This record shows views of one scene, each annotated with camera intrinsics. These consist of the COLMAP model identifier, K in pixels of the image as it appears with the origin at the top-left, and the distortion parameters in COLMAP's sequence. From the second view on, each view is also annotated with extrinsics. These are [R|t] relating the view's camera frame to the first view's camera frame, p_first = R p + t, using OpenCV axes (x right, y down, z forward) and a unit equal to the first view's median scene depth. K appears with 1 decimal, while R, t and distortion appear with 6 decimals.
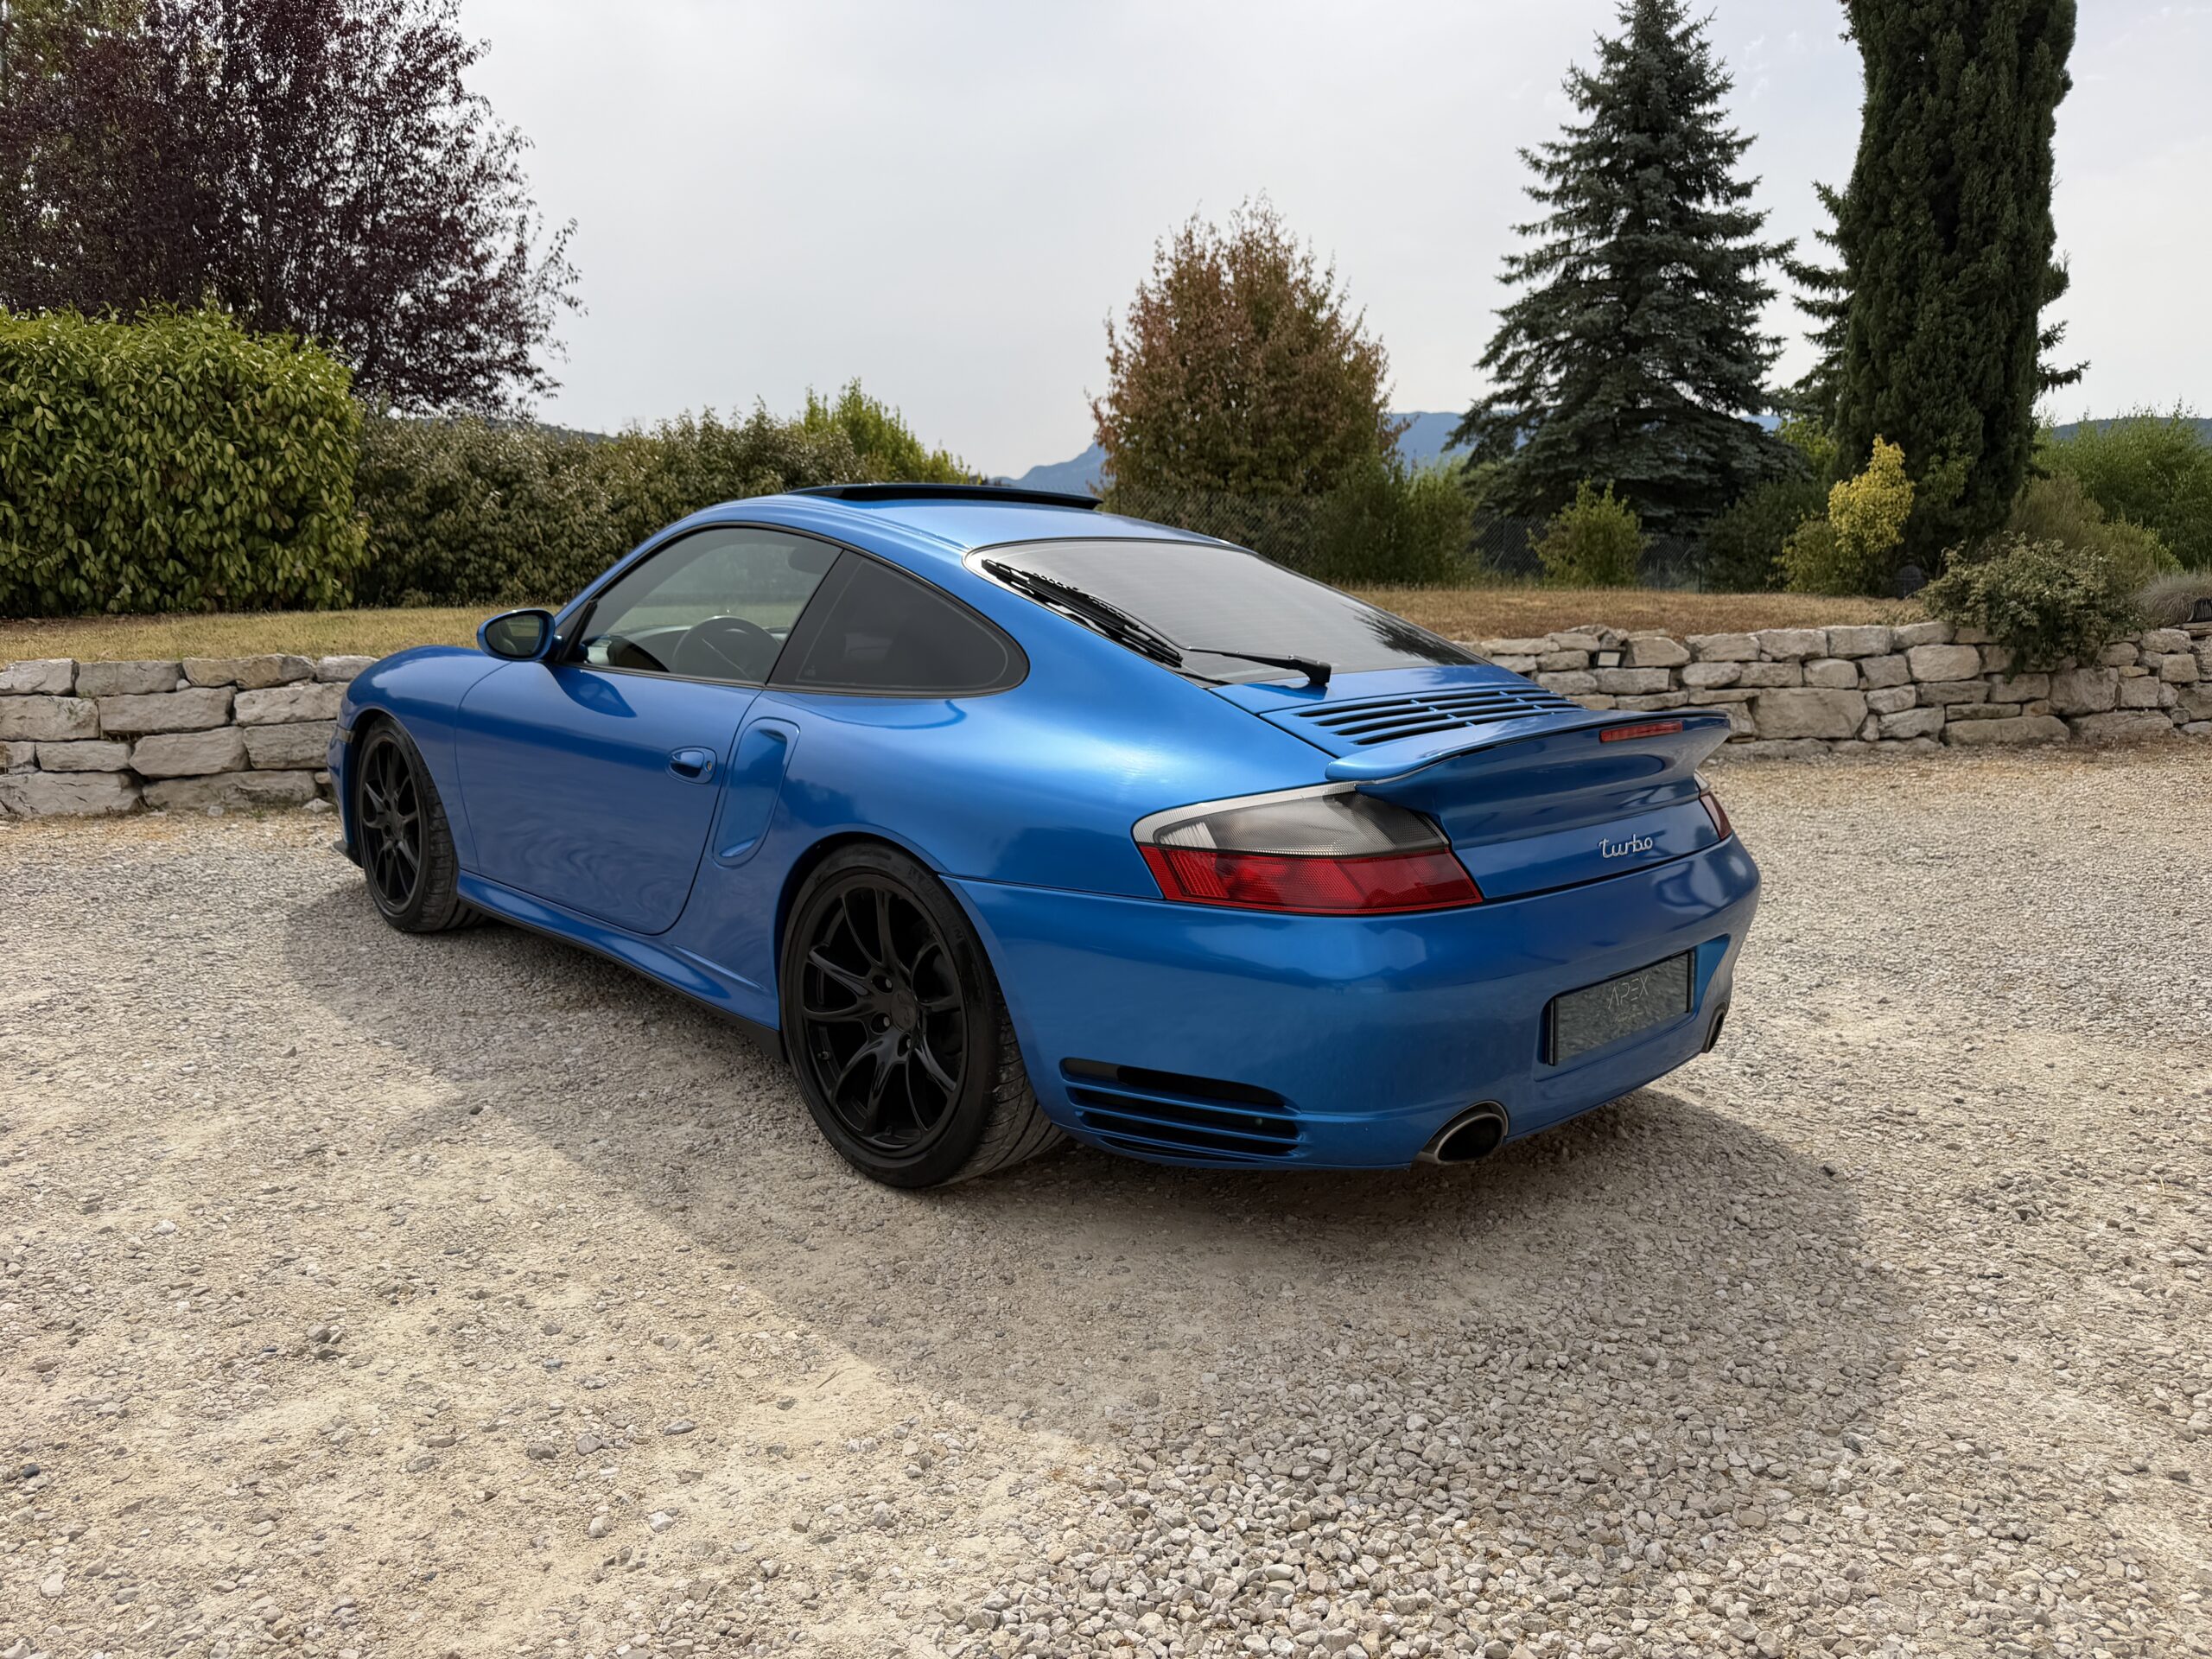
lens RADIAL K [[1570.7, 0, 1114.1], [0, 1570.7, 843.5], [0, 0, 1]] dist [0.011286, -0.020936]
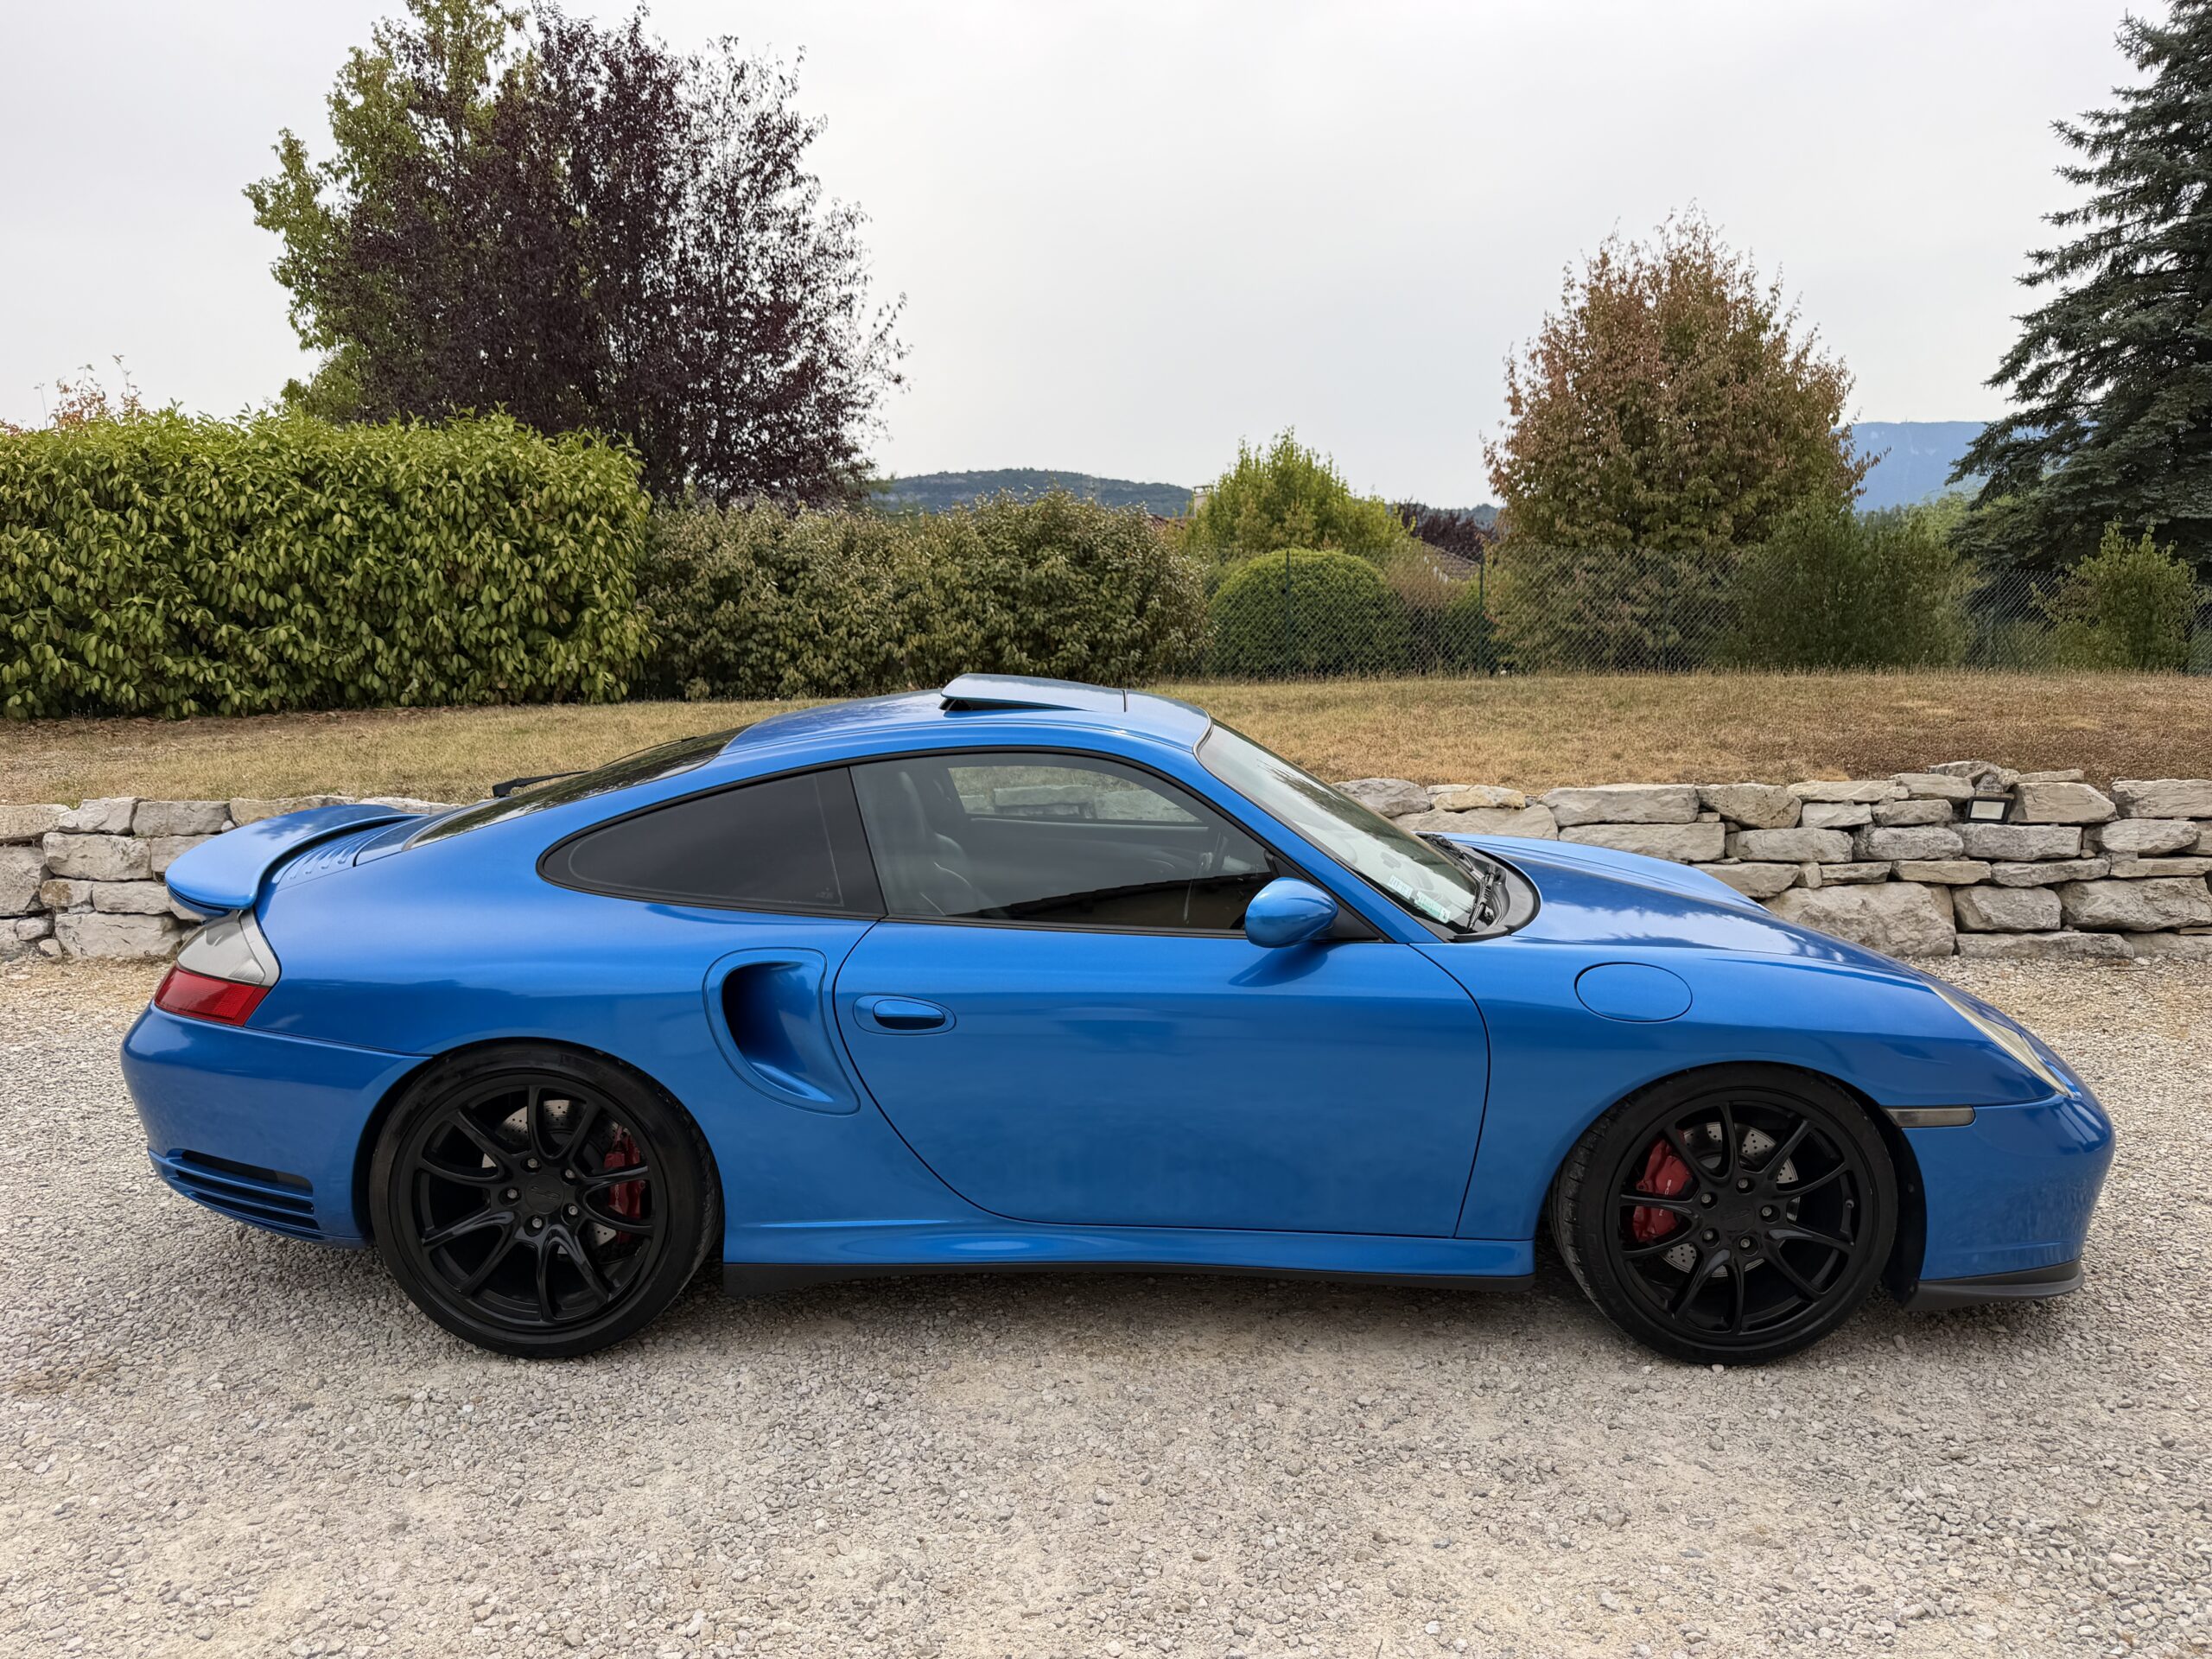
lens RADIAL K [[1570.7, 0, 1099.7], [0, 1570.7, 835.2], [0, 0, 1]] dist [0.011286, -0.020936]
pose [[0.947021, 0.039625, -0.318719, 0.132785], [-0.047669, 0.998710, -0.017477, -0.061445], [0.317616, 0.031744, 0.947688, 0.149942]]
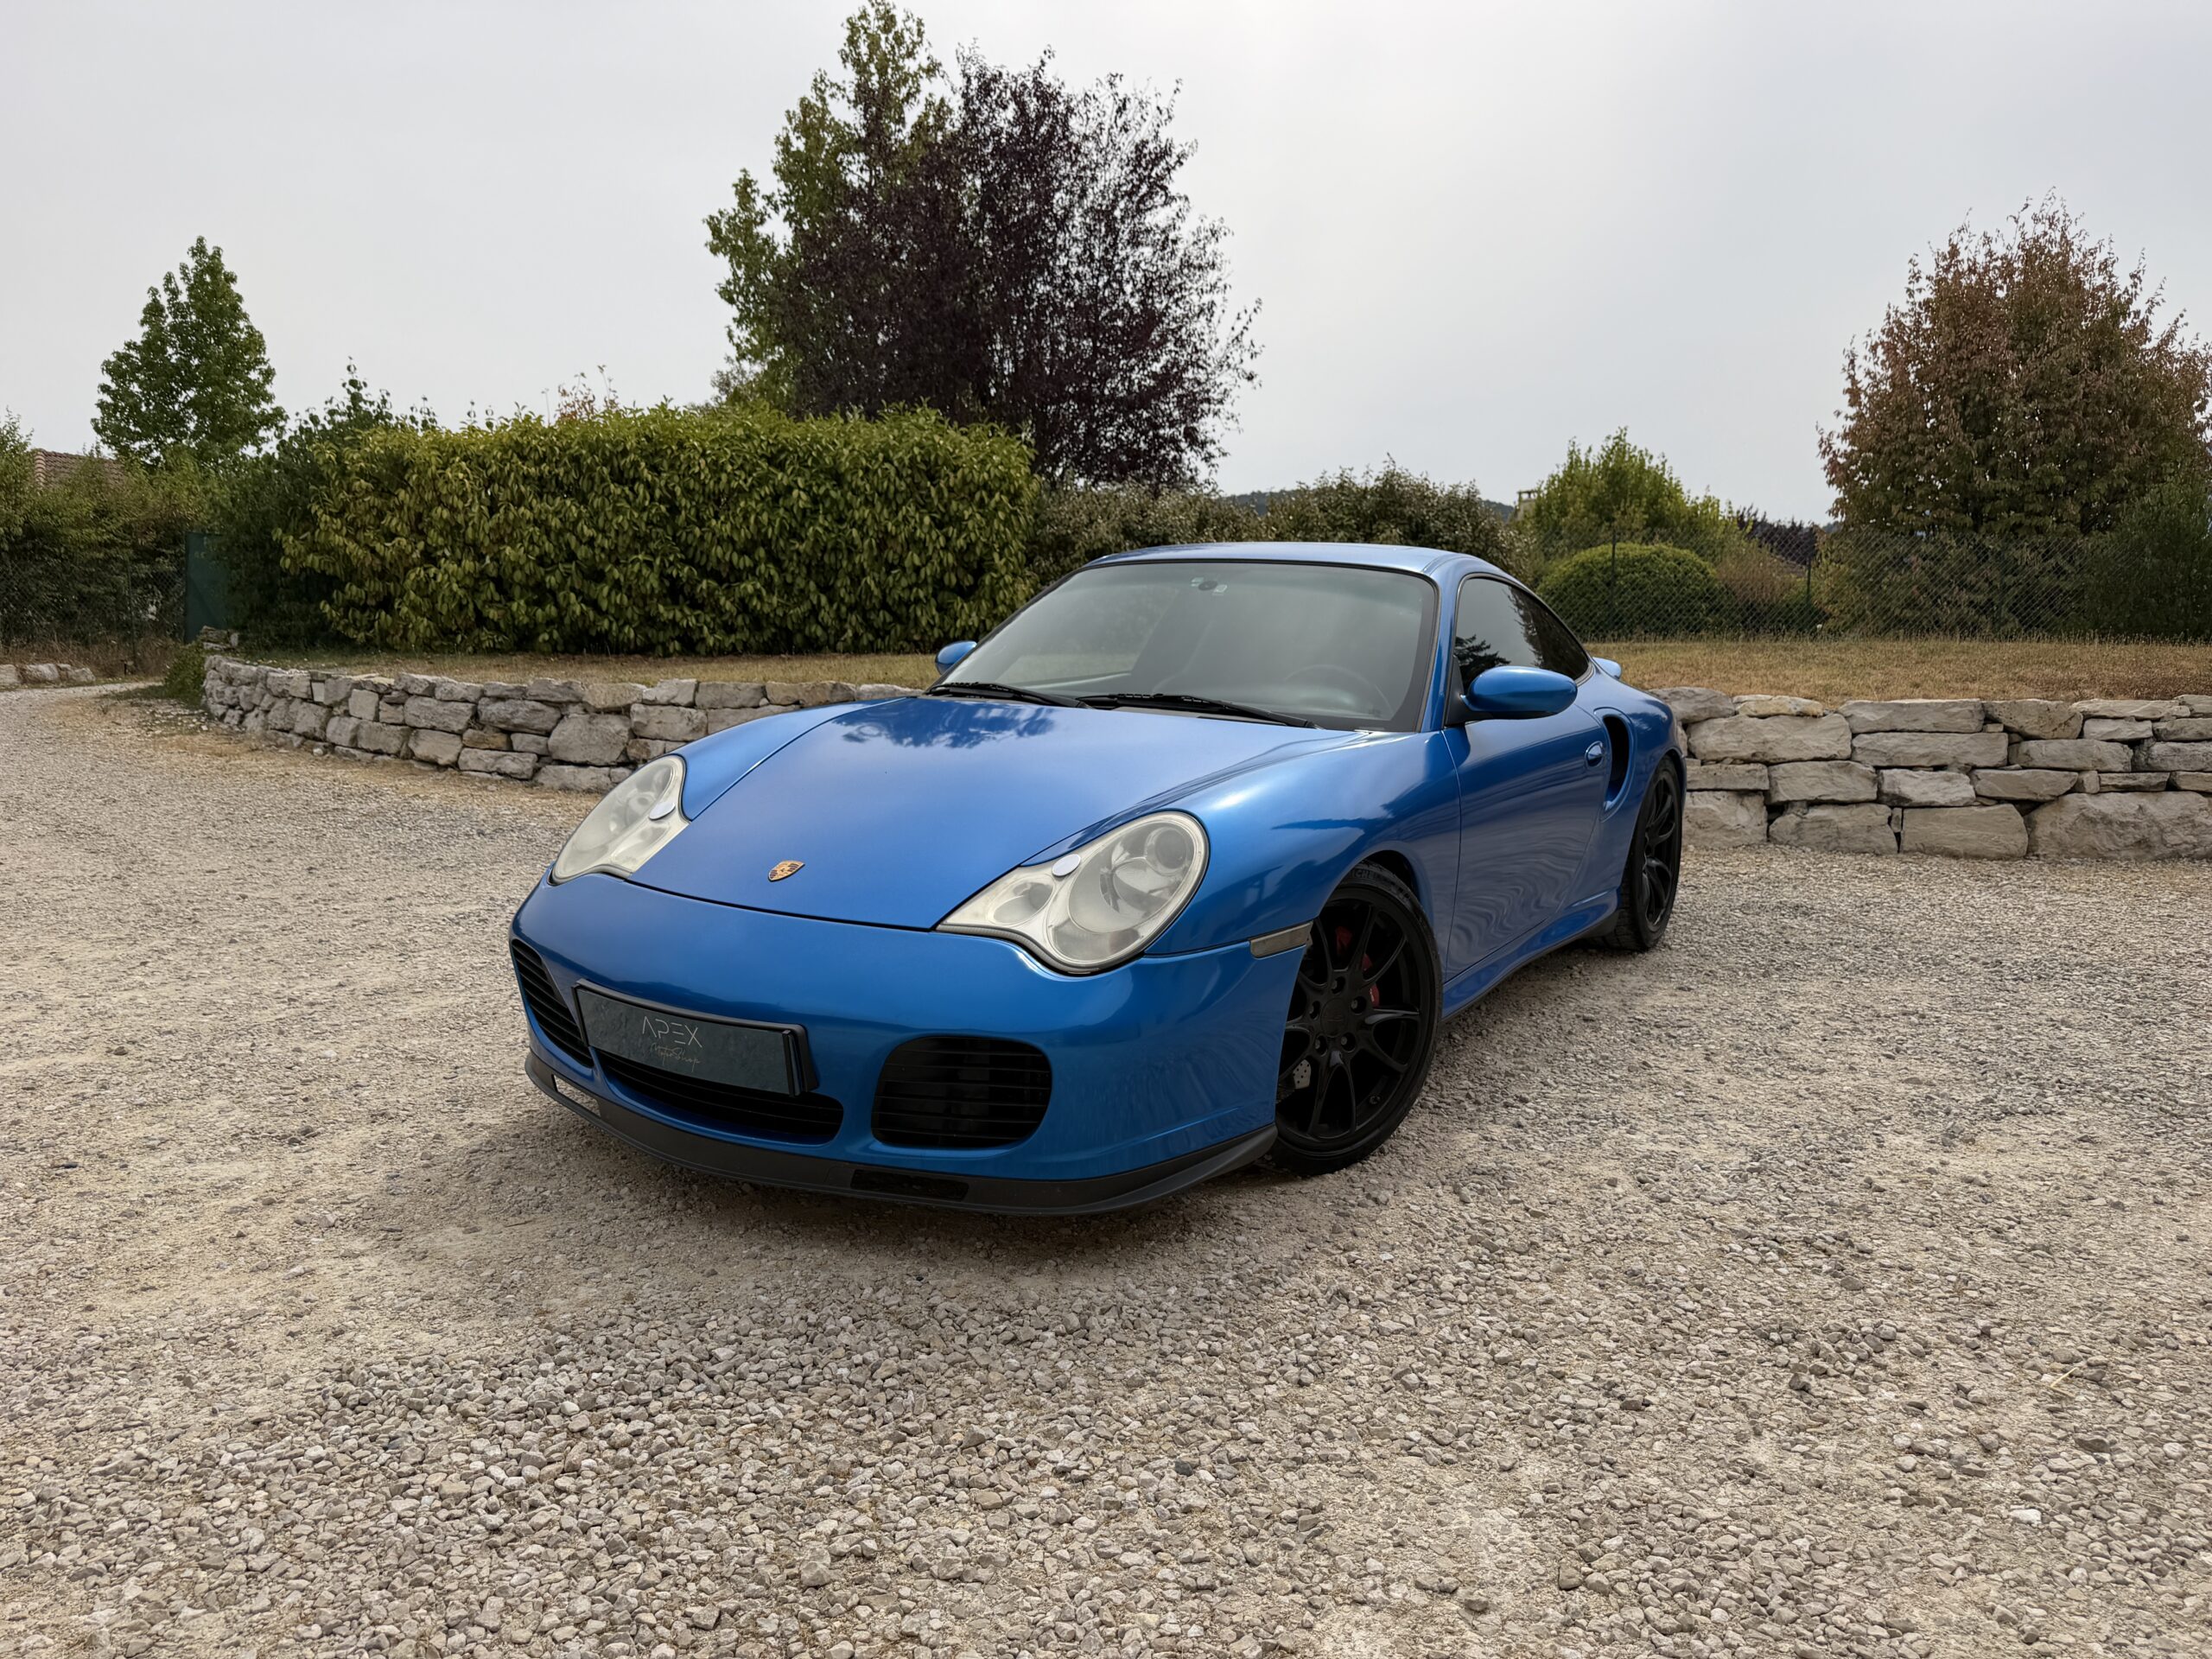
lens RADIAL K [[1570.7, 0, 1107.5], [0, 1570.7, 845.2], [0, 0, 1]] dist [0.011286, -0.020936]
pose [[0.869178, 0.073446, -0.489015, 0.165086], [-0.090362, 0.995848, -0.011042, 0.002128], [0.486173, 0.053786, 0.872206, 0.021989]]
